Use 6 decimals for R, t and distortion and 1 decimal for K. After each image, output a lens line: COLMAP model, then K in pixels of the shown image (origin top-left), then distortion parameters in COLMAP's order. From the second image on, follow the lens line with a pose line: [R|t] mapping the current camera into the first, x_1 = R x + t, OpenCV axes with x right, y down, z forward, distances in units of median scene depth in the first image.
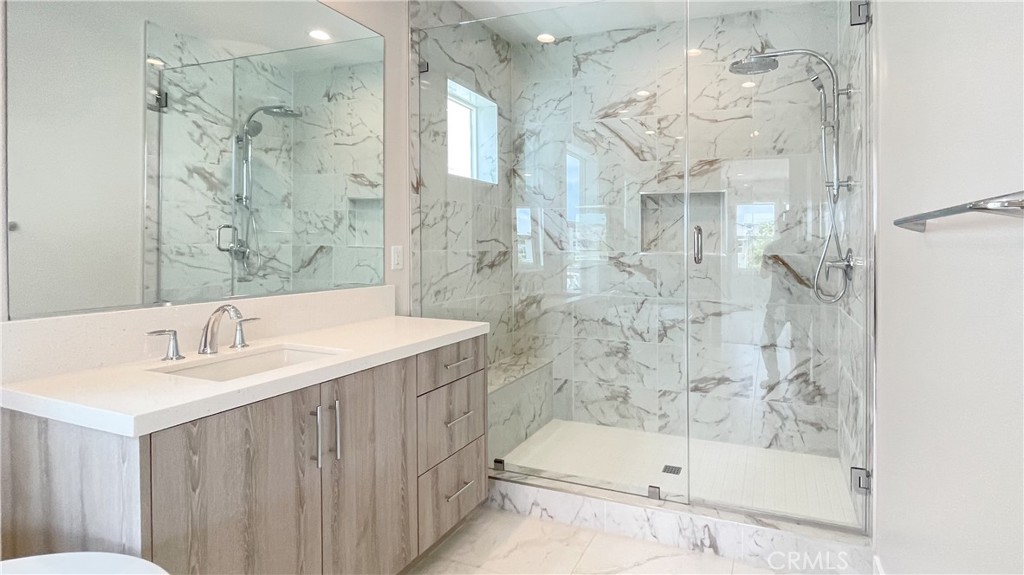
lens RADIAL K [[505.4, 0, 623.4], [0, 505.4, 248.5], [0, 0, 1]] dist [0.001114, 0.000278]
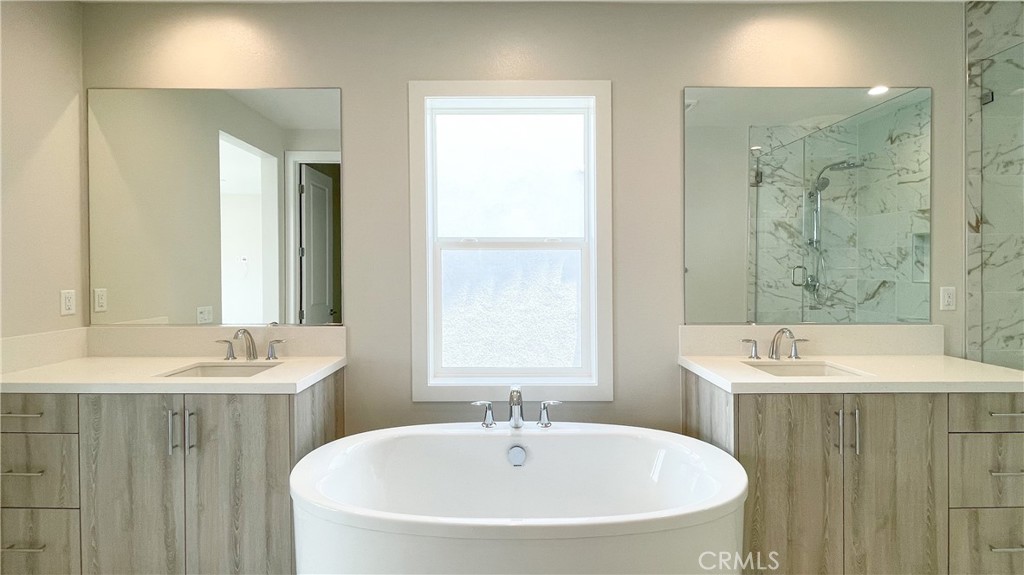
lens RADIAL K [[418.5, 0, 512.0], [0, 418.5, 287.5], [0, 0, 1]] dist [-0.001103, 0.000502]
pose [[0.294346, 0.011639, -0.955628, 0.083149], [0.000895, 0.999922, 0.012454, -0.013039], [0.955699, -0.004522, 0.294312, -0.071265]]
